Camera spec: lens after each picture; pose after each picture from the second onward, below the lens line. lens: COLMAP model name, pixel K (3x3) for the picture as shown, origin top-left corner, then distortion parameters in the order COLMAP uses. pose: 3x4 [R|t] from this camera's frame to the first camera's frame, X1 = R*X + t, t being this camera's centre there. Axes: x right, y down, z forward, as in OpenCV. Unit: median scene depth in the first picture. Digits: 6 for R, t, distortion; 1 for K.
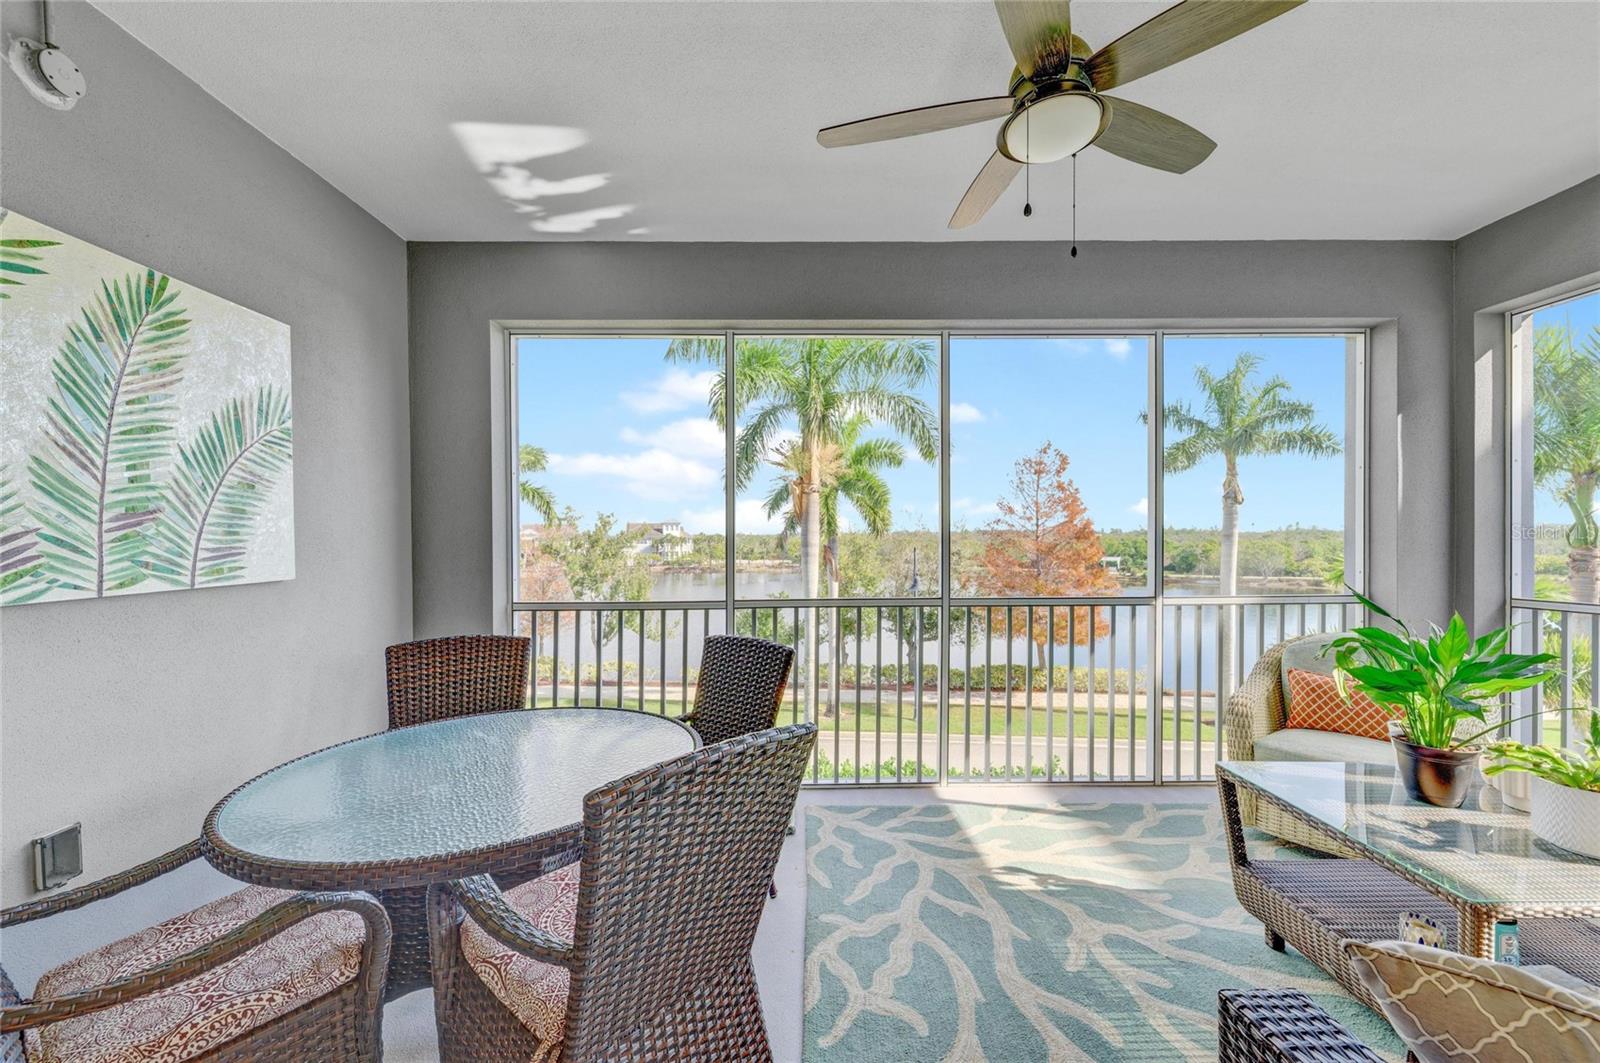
lens RADIAL K [[614.8, 0, 808.7], [0, 614.8, 540.5], [0, 0, 1]] dist [0.012699, -0.005560]
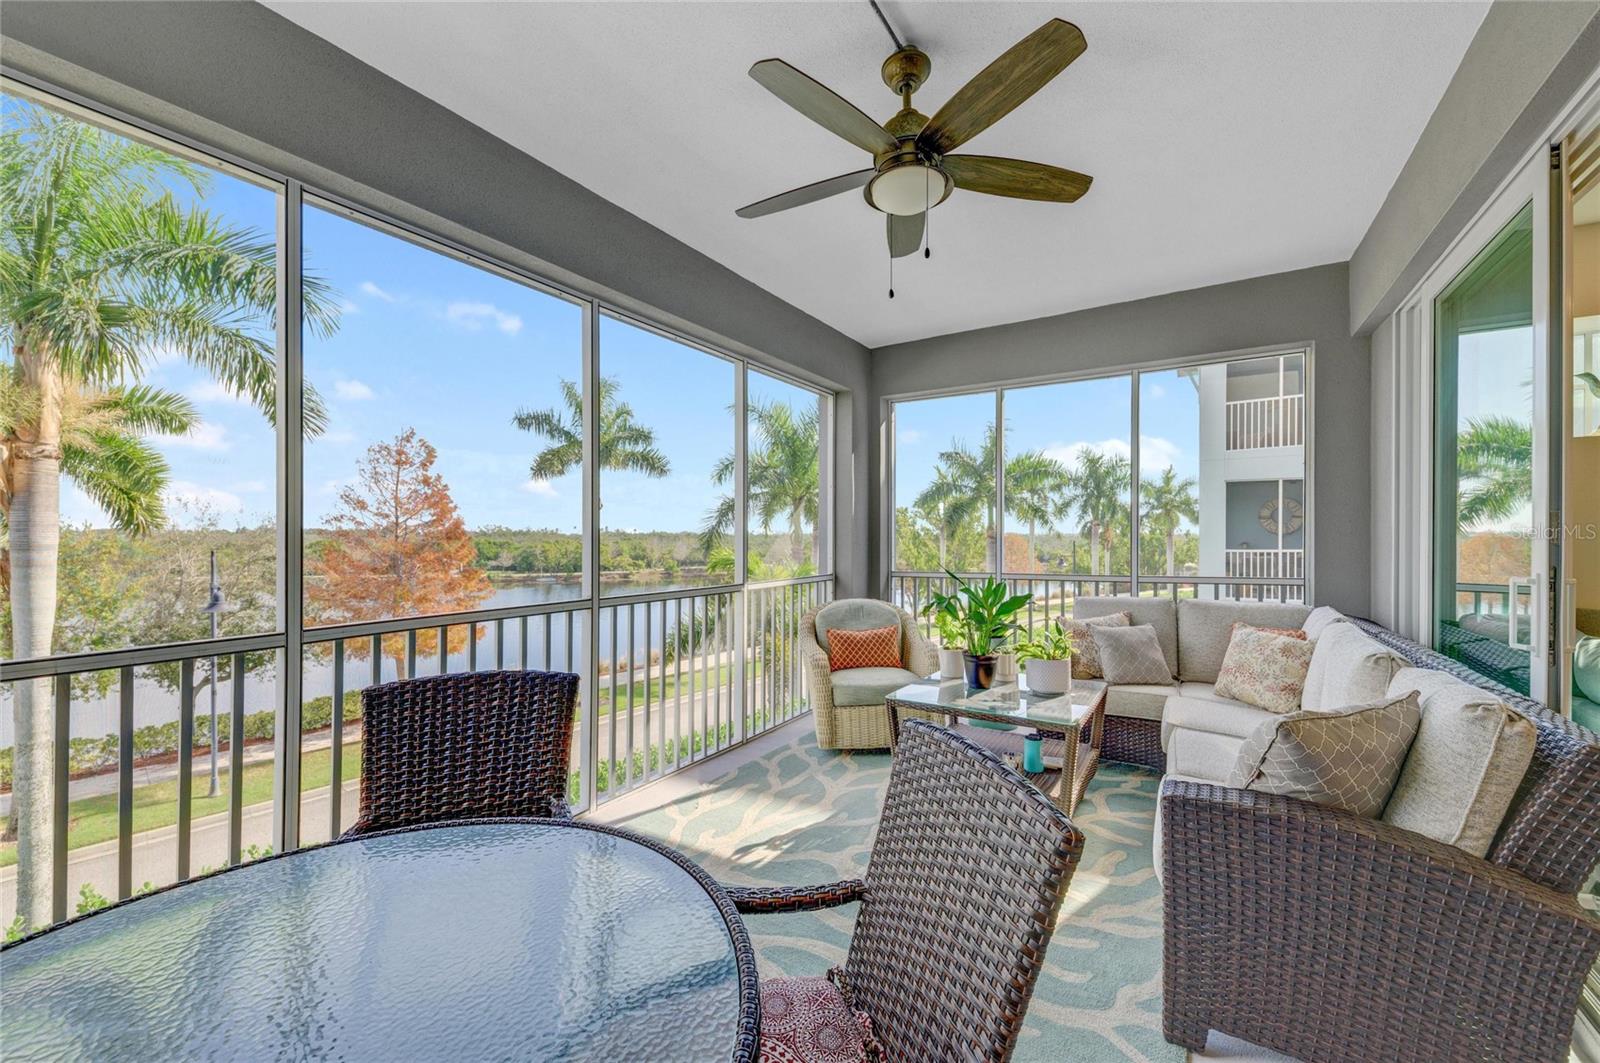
lens RADIAL K [[614.8, 0, 813.6], [0, 614.8, 538.6], [0, 0, 1]] dist [0.012699, -0.005560]
pose [[0.546475, 0.002712, 0.837471, -0.101231], [0.001528, 0.999990, -0.004235, 0.002997], [-0.837474, 0.003594, 0.546465, 0.070820]]
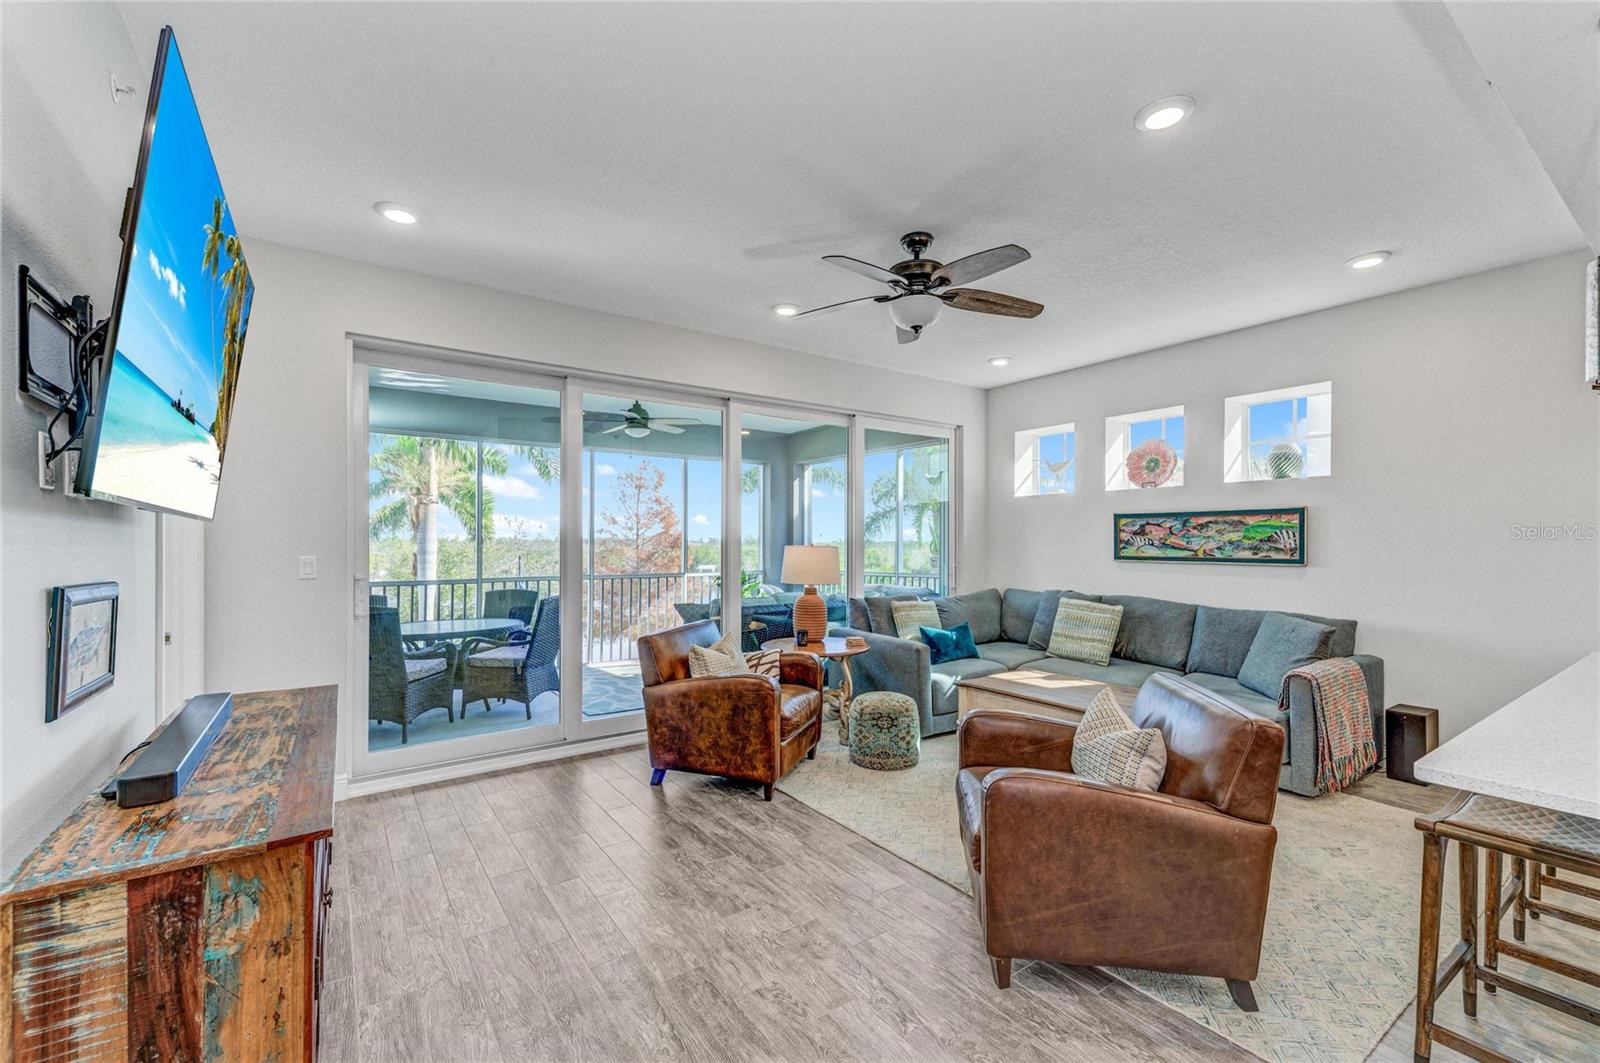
lens RADIAL K [[664.0, 0, 819.6], [0, 664.0, 544.2], [0, 0, 1]] dist [0.000044, 0.001378]
pose [[0.812992, 0.006232, 0.582242, -0.134780], [-0.001865, 0.999965, -0.008099, 0.000972], [-0.582272, 0.005499, 0.812975, -0.375205]]
